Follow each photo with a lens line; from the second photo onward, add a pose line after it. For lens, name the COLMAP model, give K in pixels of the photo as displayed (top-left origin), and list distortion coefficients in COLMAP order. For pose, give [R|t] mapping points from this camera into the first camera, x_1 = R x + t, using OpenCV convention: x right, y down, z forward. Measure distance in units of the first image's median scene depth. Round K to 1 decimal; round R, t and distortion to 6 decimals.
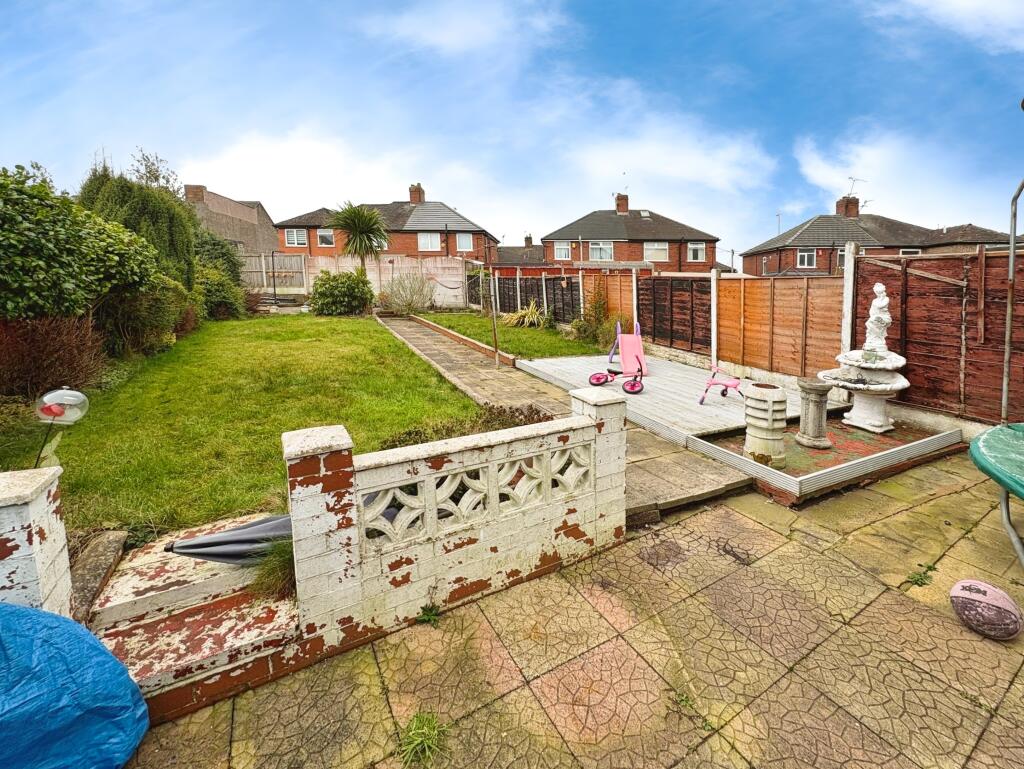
lens RADIAL K [[453.6, 0, 500.6], [0, 453.6, 304.6], [0, 0, 1]] dist [-0.002898, 0.000634]
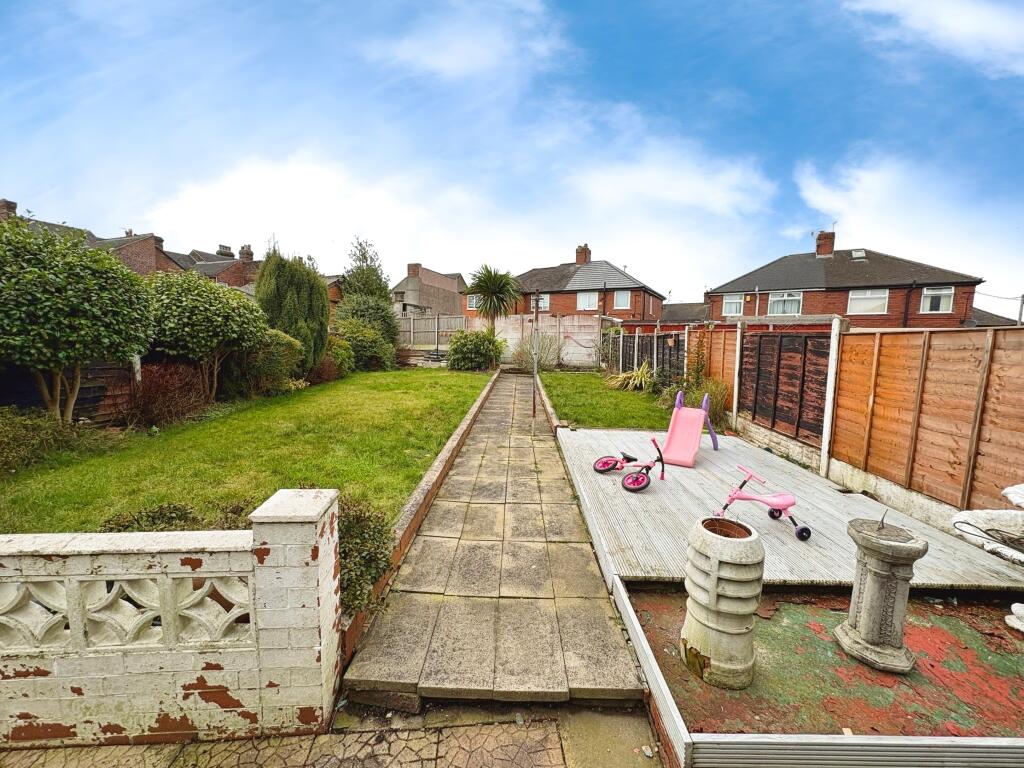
lens RADIAL K [[414.4, 0, 508.7], [0, 414.4, 383.6], [0, 0, 1]] dist [-0.000614, 0.000700]
pose [[0.896756, 0.047258, -0.439995, 0.349163], [-0.024425, 0.998052, 0.057415, -0.008600], [0.441851, -0.040741, 0.896163, 0.279483]]
